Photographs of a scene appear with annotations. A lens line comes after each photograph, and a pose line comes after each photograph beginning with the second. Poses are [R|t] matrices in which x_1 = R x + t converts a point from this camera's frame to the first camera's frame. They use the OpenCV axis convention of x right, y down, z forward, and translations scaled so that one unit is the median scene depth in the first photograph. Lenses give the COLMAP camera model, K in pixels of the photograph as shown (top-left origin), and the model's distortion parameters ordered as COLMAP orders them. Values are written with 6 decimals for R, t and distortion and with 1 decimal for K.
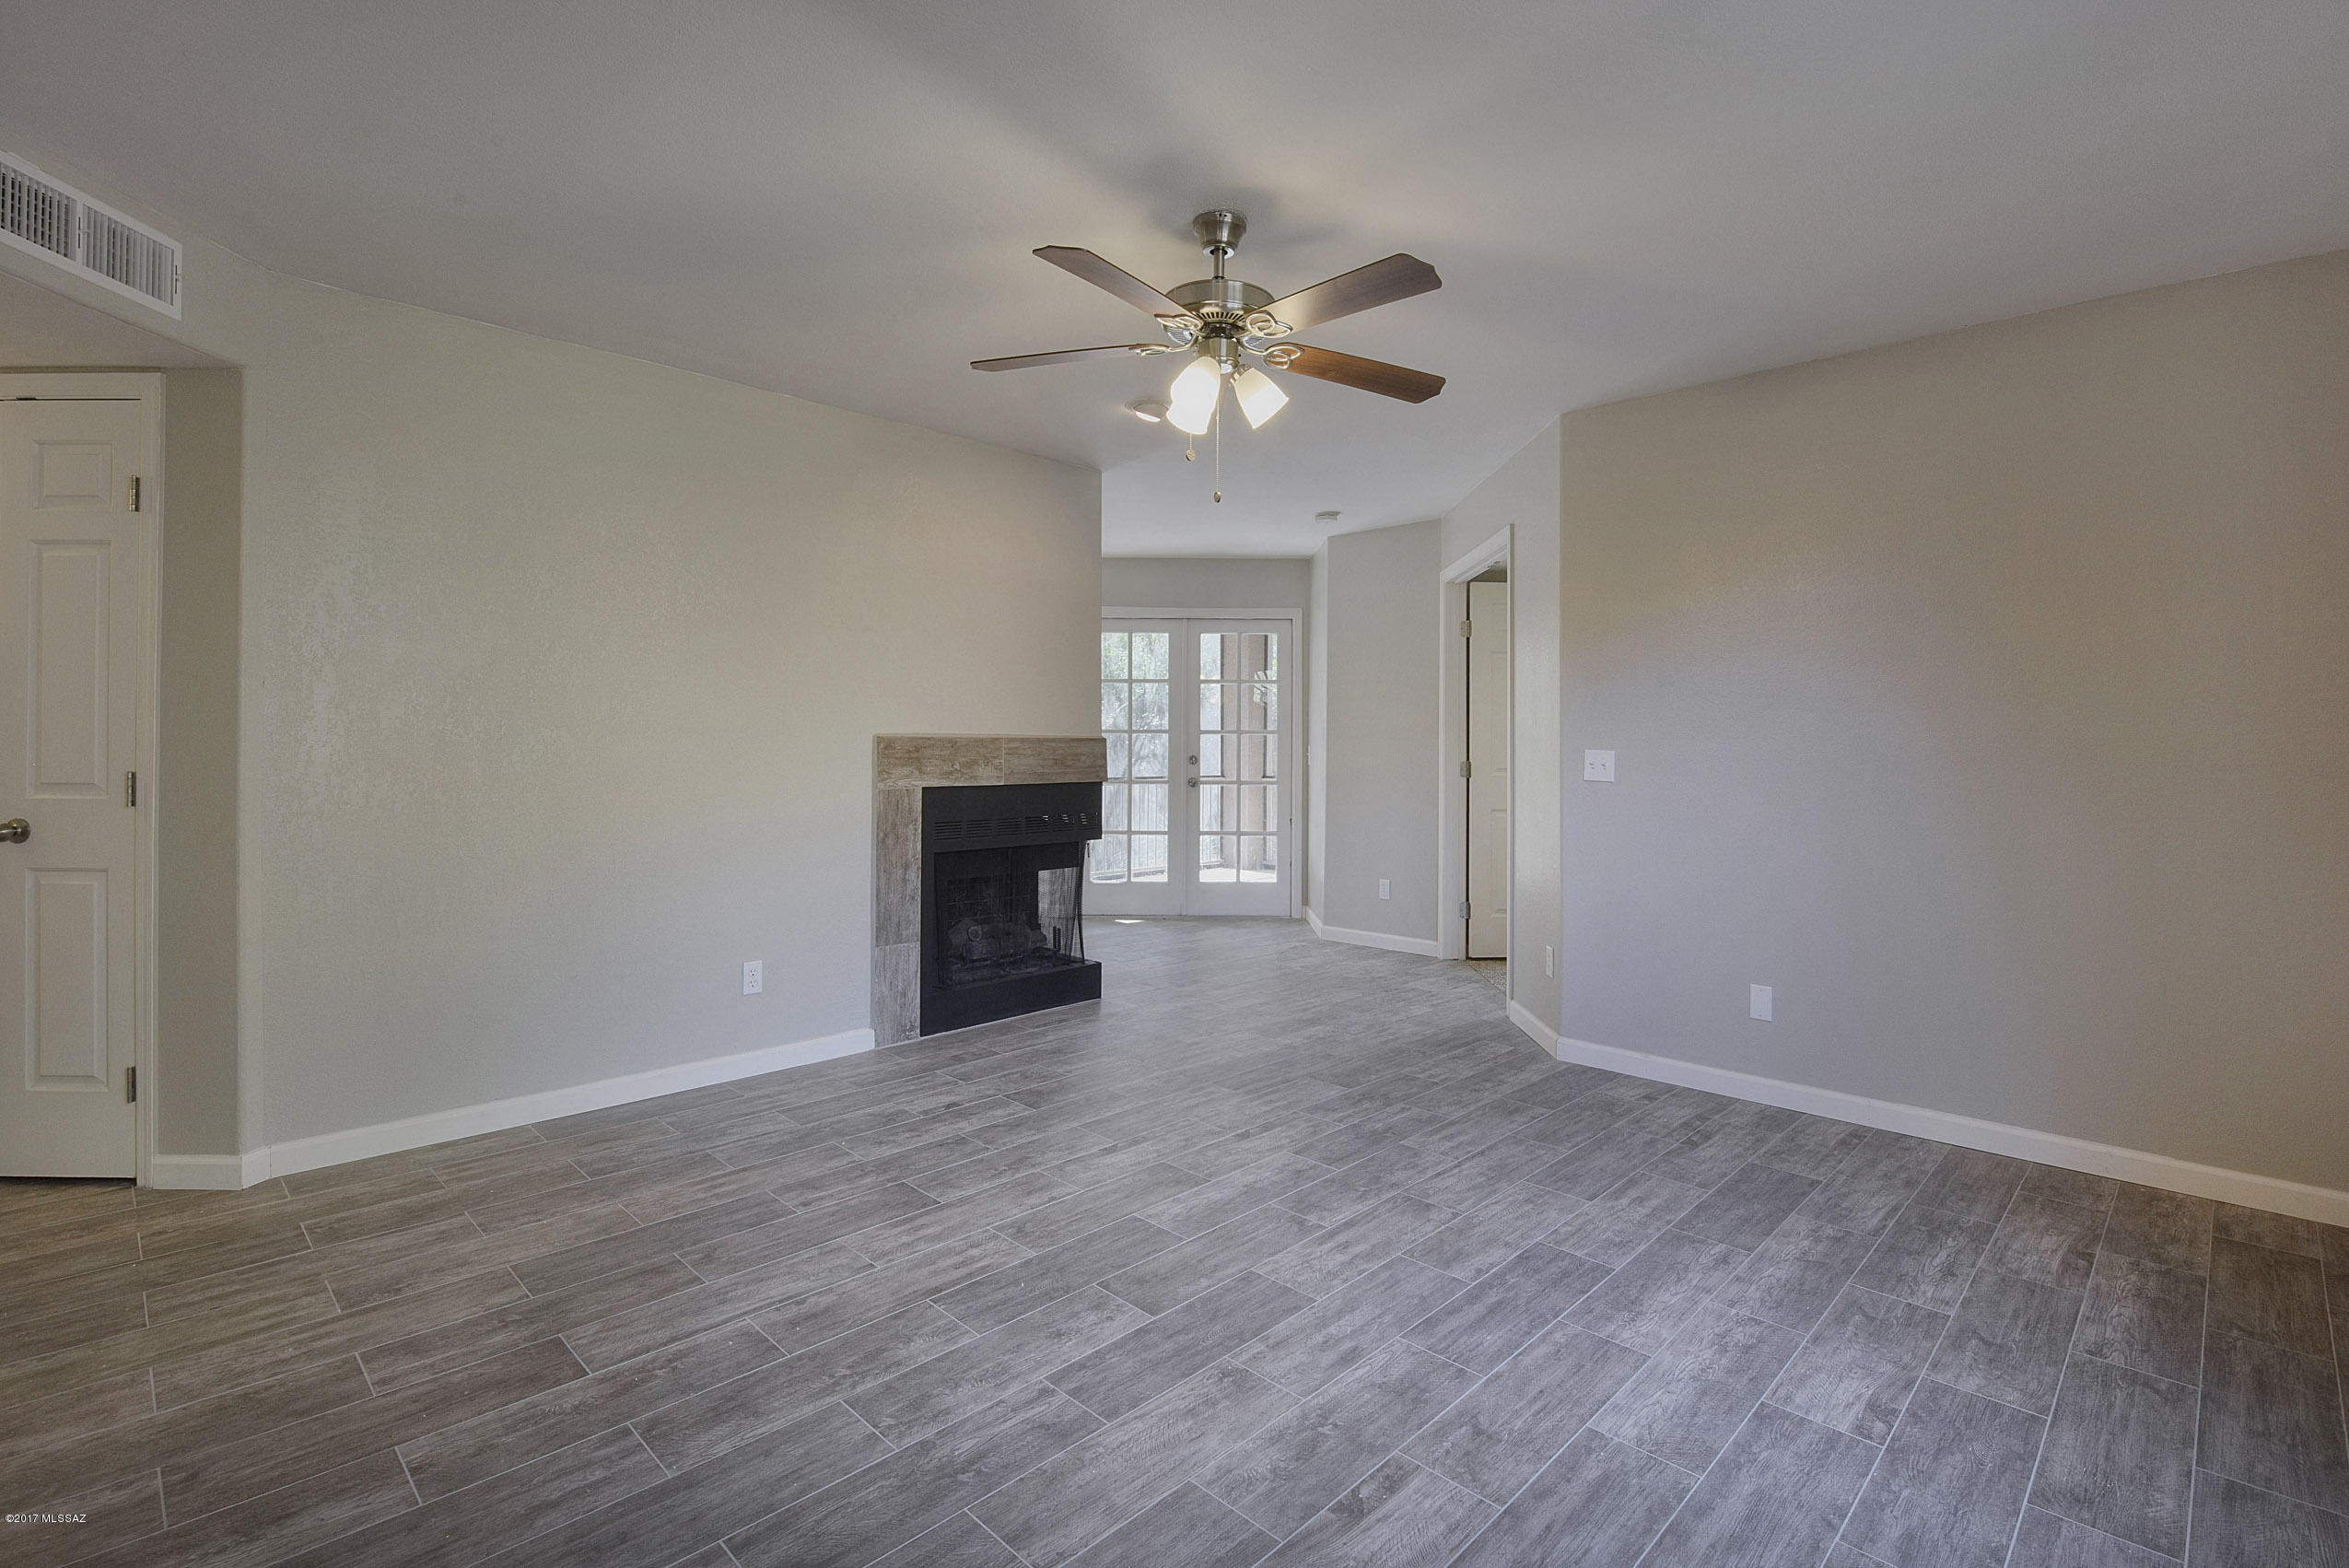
lens RADIAL K [[1060.9, 0, 1189.5], [0, 1060.9, 765.2], [0, 0, 1]] dist [-0.027648, 0.000120]
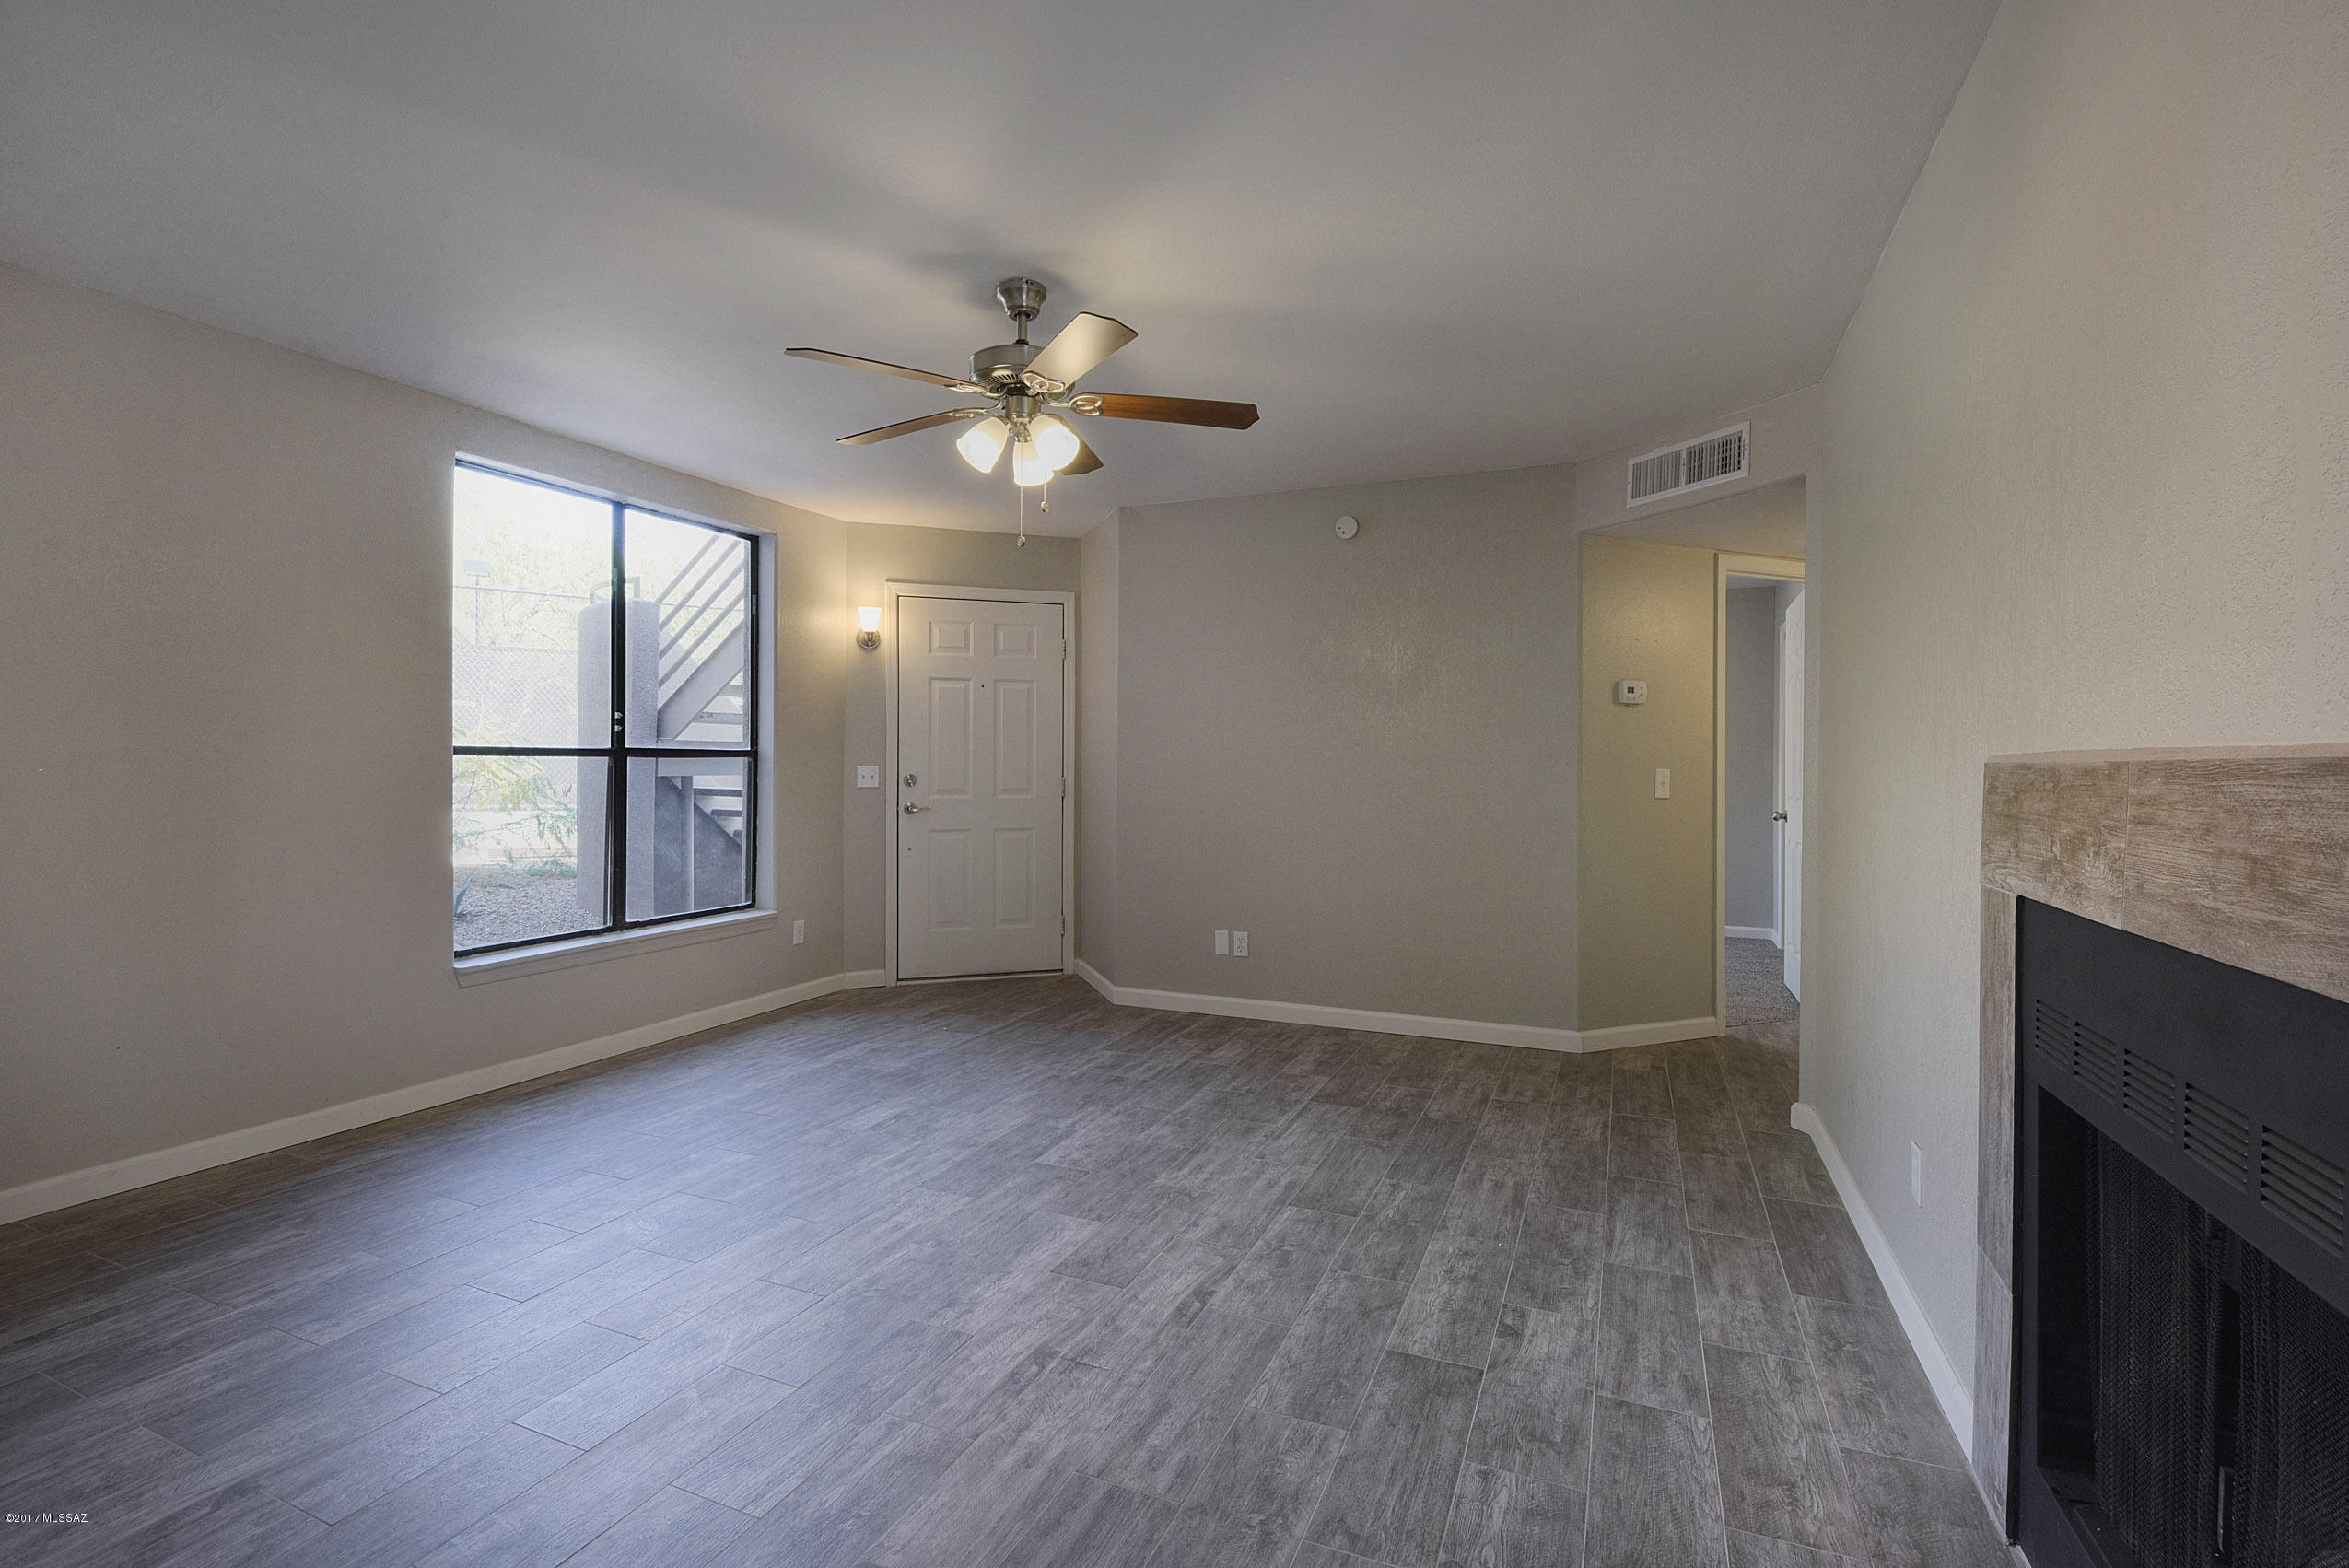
lens RADIAL K [[1060.9, 0, 1197.0], [0, 1060.9, 771.7], [0, 0, 1]] dist [-0.027648, 0.000120]
pose [[-0.922665, -0.009873, -0.385477, 0.263256], [-0.020919, 0.999482, 0.024473, -0.042010], [0.385035, 0.030644, -0.922393, 1.951715]]
